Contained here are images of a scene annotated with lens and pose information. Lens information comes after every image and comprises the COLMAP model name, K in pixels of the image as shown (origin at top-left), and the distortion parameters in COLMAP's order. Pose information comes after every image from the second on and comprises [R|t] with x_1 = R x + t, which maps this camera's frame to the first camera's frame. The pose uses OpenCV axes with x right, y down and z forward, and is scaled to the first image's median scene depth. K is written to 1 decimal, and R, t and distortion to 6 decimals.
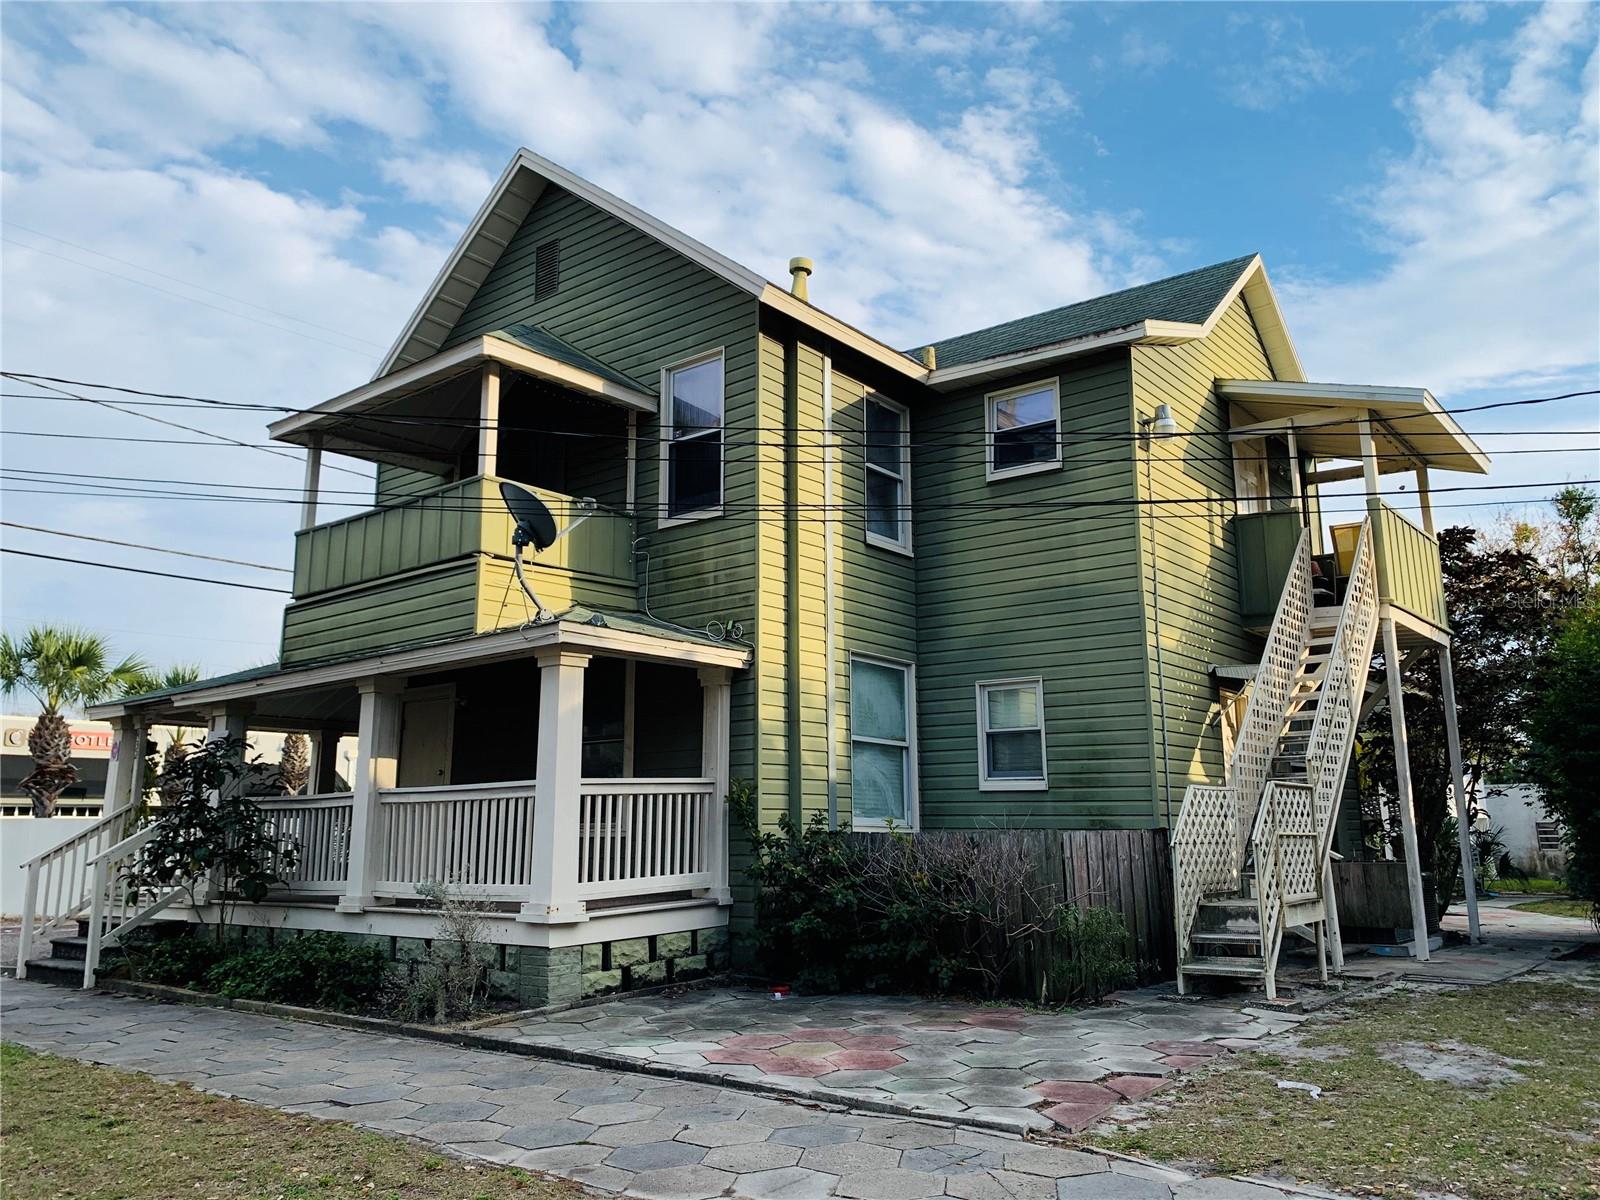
lens RADIAL K [[1239.0, 0, 807.5], [0, 1239.0, 600.8], [0, 0, 1]] dist [0.001931, -0.002808]
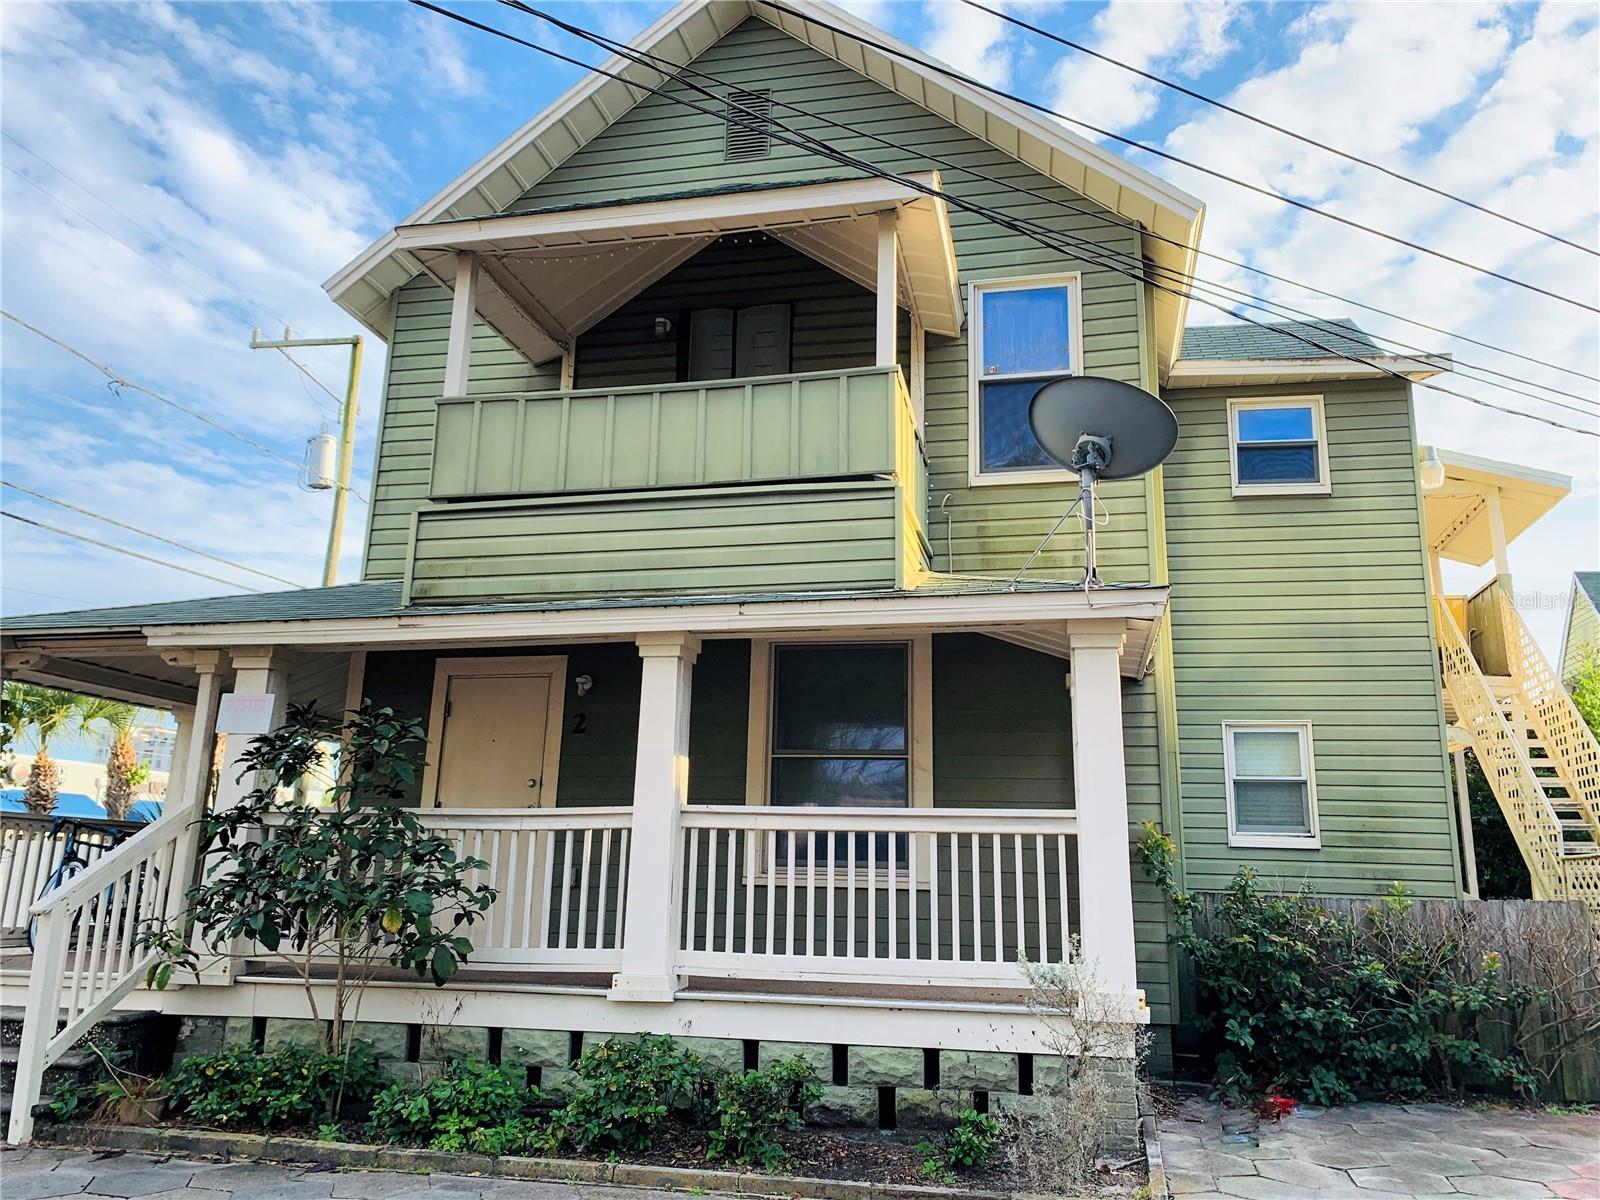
lens RADIAL K [[1239.0, 0, 797.4], [0, 1239.0, 592.0], [0, 0, 1]] dist [0.001931, -0.002808]
pose [[0.895186, 0.129468, 0.426474, -0.525766], [-0.111407, 0.991504, -0.067150, 0.069553], [-0.431545, 0.012599, 0.902004, 0.350317]]
